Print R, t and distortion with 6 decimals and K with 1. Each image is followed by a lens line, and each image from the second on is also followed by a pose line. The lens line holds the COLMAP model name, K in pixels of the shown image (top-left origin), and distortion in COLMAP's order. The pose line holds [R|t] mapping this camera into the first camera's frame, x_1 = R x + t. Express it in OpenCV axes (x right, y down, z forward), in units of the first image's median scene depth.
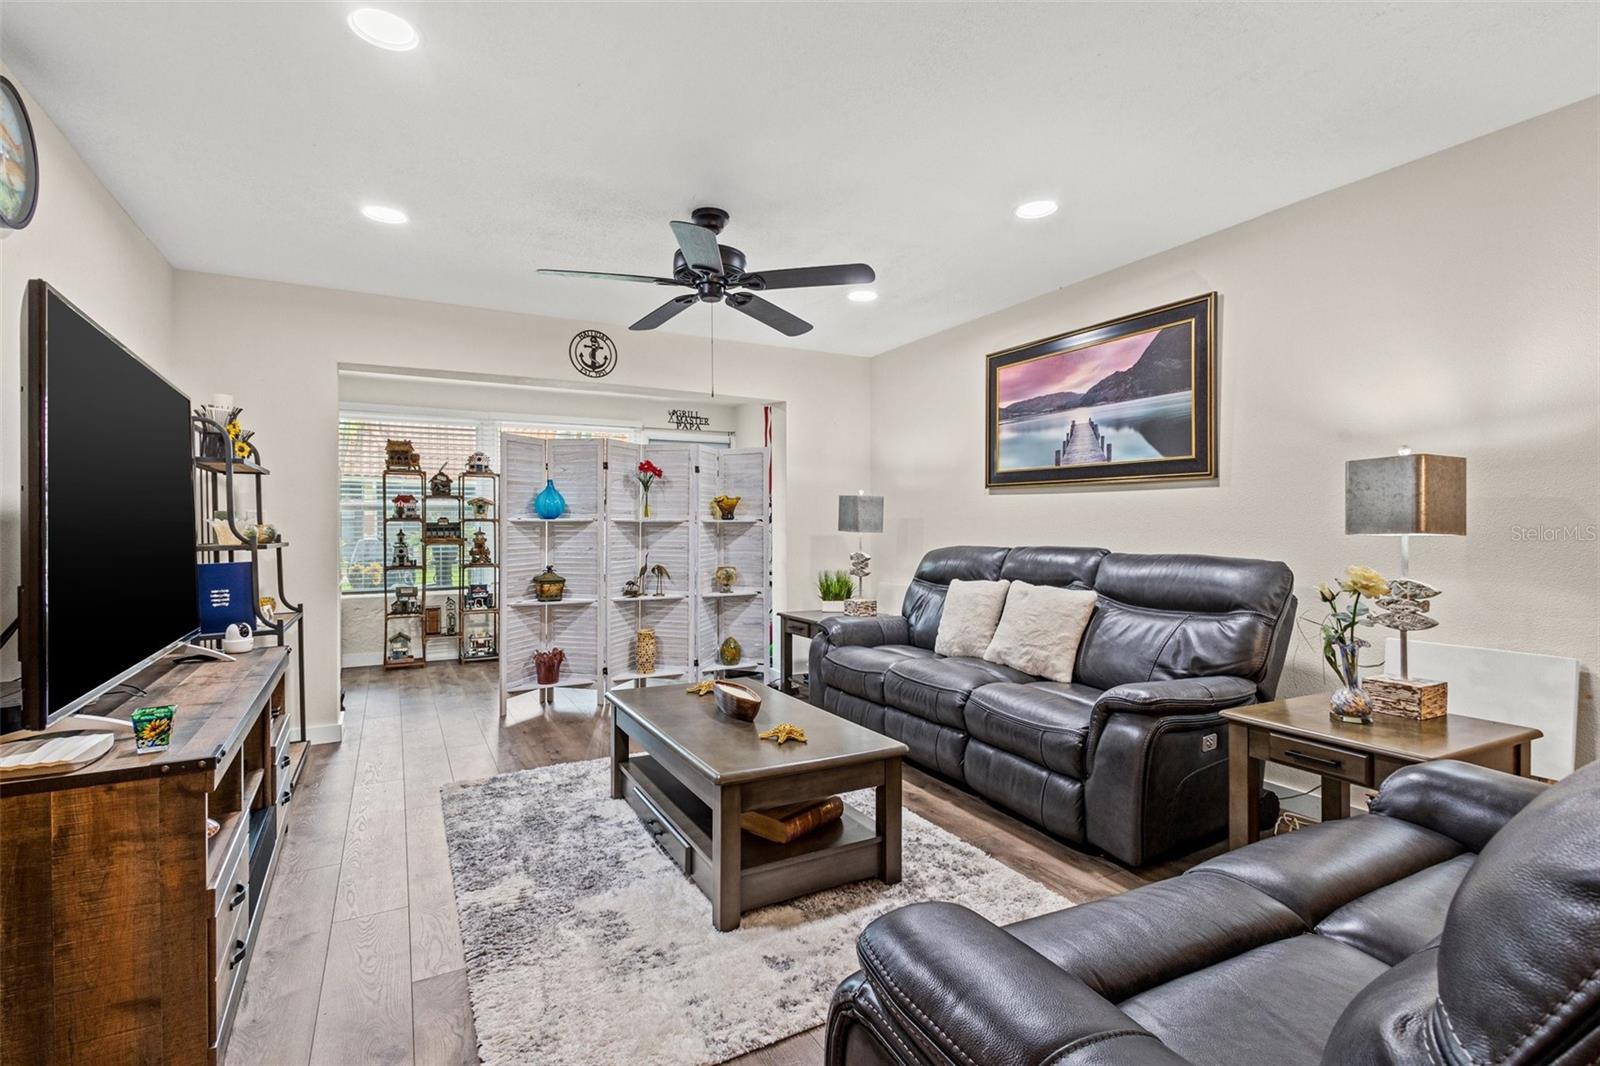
lens RADIAL K [[748.1, 0, 784.7], [0, 748.1, 529.8], [0, 0, 1]] dist [0.008489, -0.000603]
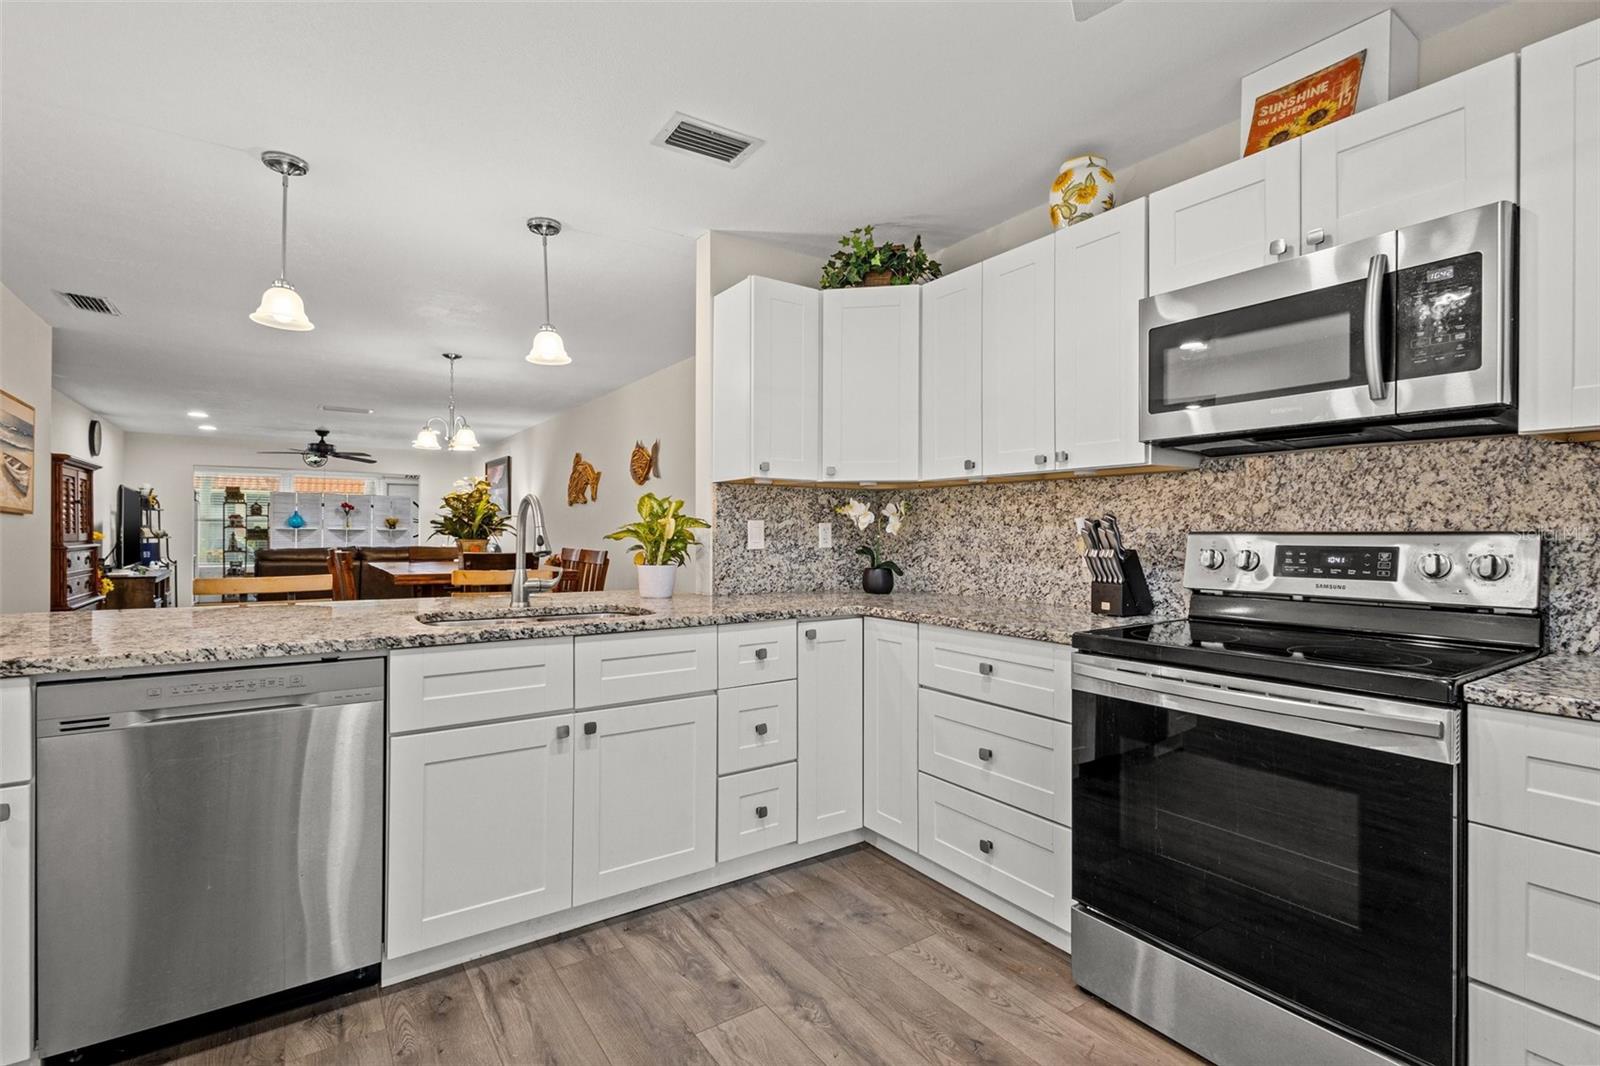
lens RADIAL K [[748.1, 0, 797.7], [0, 748.1, 532.7], [0, 0, 1]] dist [0.008489, -0.000603]
pose [[0.993743, 0.010070, 0.111238, 0.965488], [-0.009598, 0.999943, -0.004775, -0.003458], [-0.111280, 0.003677, 0.993782, -1.467203]]
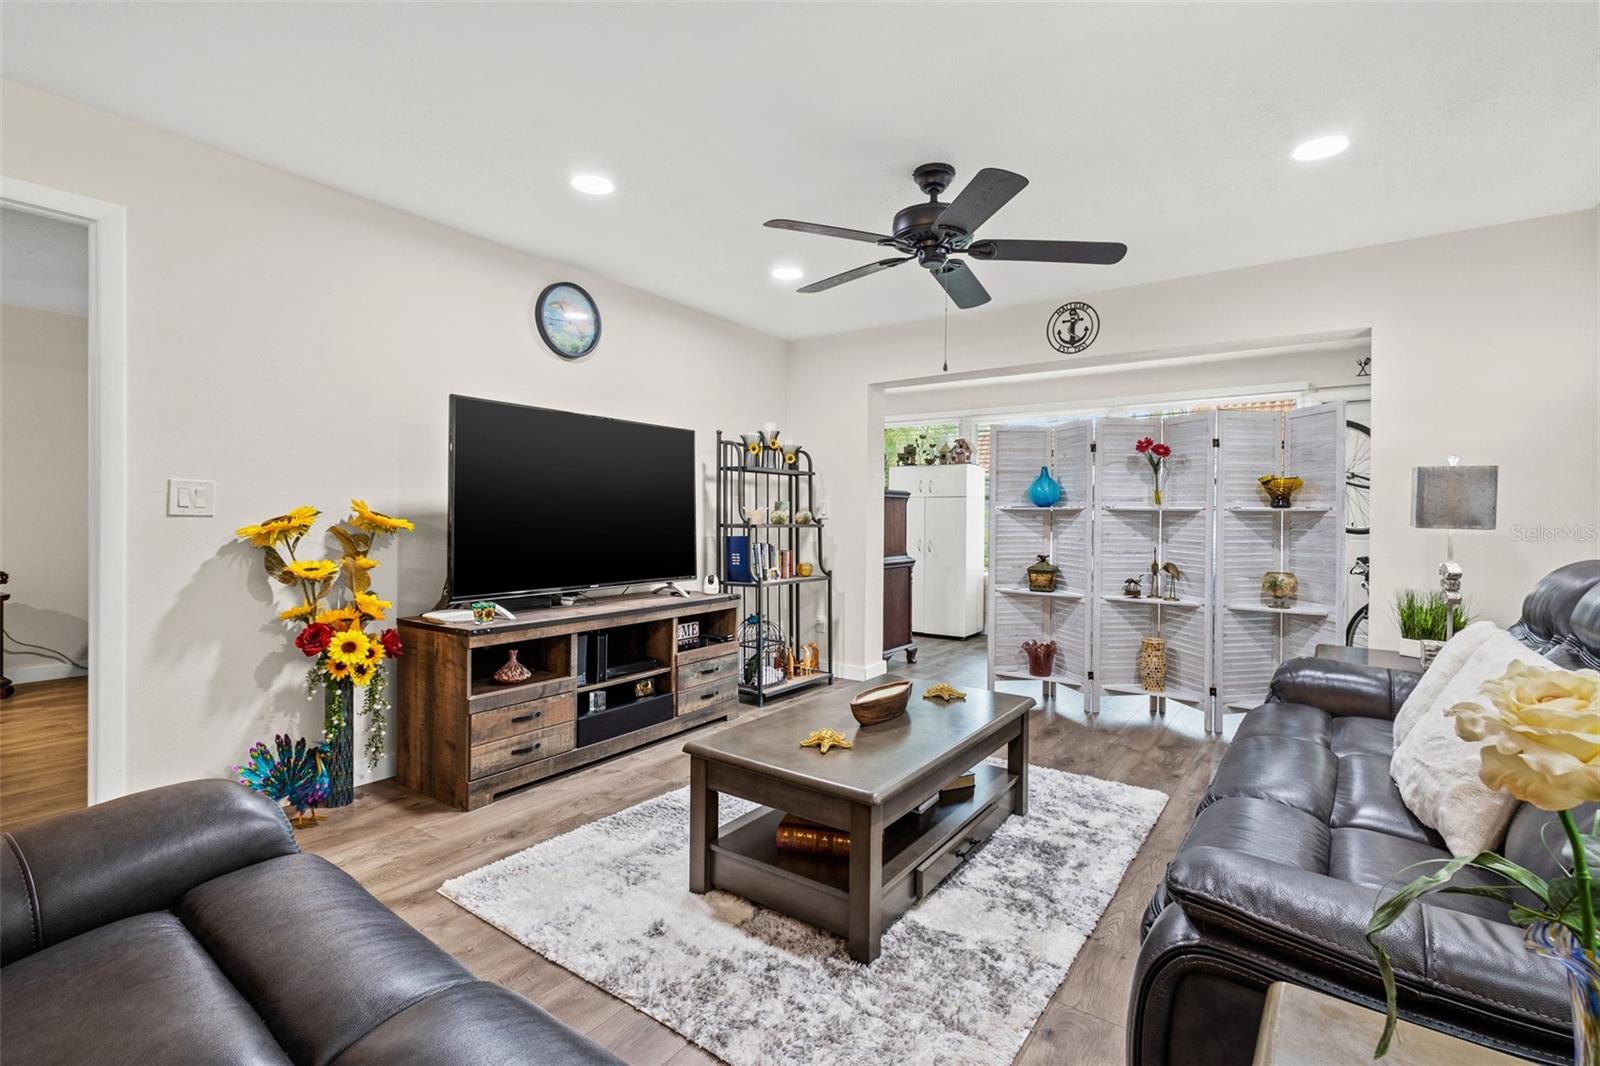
lens RADIAL K [[748.1, 0, 805.5], [0, 748.1, 504.3], [0, 0, 1]] dist [0.008489, -0.000603]
pose [[0.441602, -0.006007, -0.897191, 0.424205], [-0.015566, 0.999776, -0.014356, 0.000861], [0.897076, 0.020305, 0.441409, 0.298417]]
